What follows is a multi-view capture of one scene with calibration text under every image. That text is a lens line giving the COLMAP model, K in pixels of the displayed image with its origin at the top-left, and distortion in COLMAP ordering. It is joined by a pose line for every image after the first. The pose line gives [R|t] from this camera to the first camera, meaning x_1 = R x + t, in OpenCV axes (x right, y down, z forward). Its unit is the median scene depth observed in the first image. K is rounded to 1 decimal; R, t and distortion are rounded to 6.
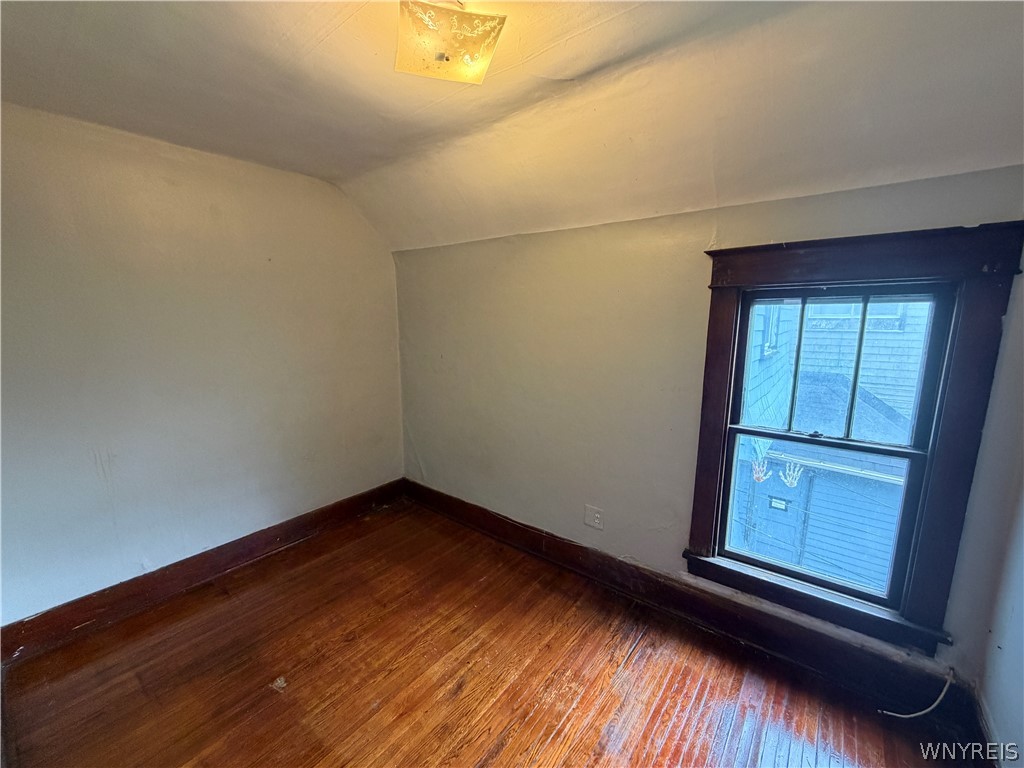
lens RADIAL K [[409.4, 0, 511.9], [0, 409.4, 386.7], [0, 0, 1]] dist [-0.002244, 0.000453]
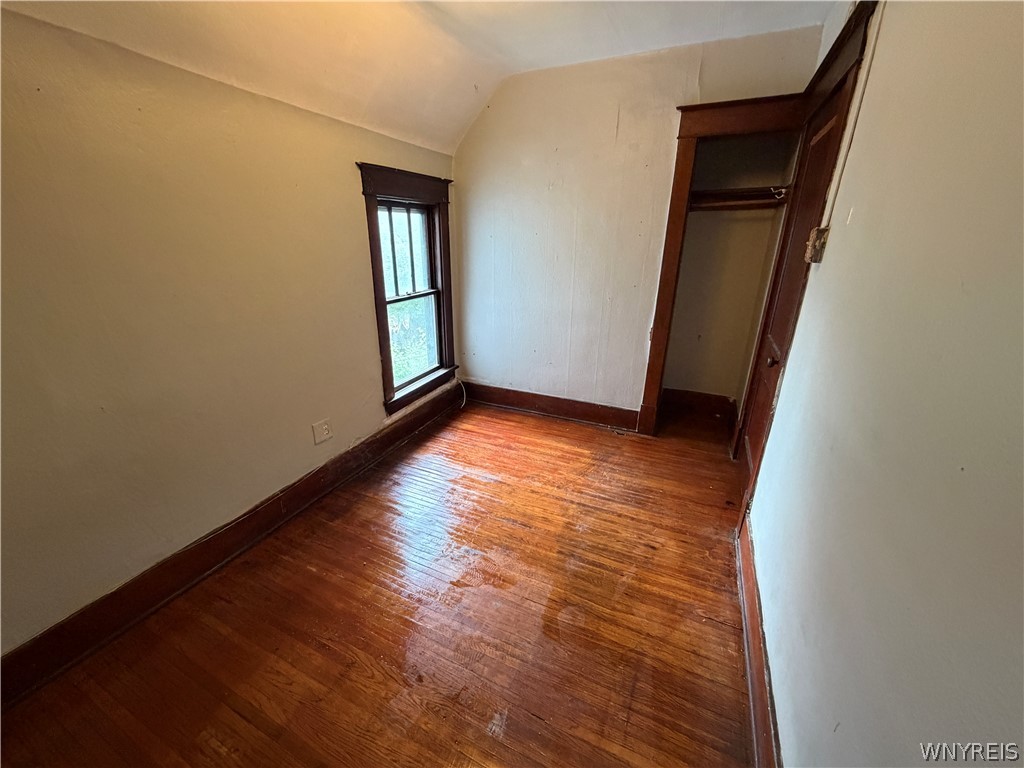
lens RADIAL K [[409.4, 0, 510.7], [0, 409.4, 385.0], [0, 0, 1]] dist [-0.002244, 0.000453]
pose [[-0.236728, -0.334605, 0.912140, -0.886367], [0.156935, 0.913328, 0.375770, -0.094095], [-0.958818, 0.232102, -0.163699, 0.810118]]
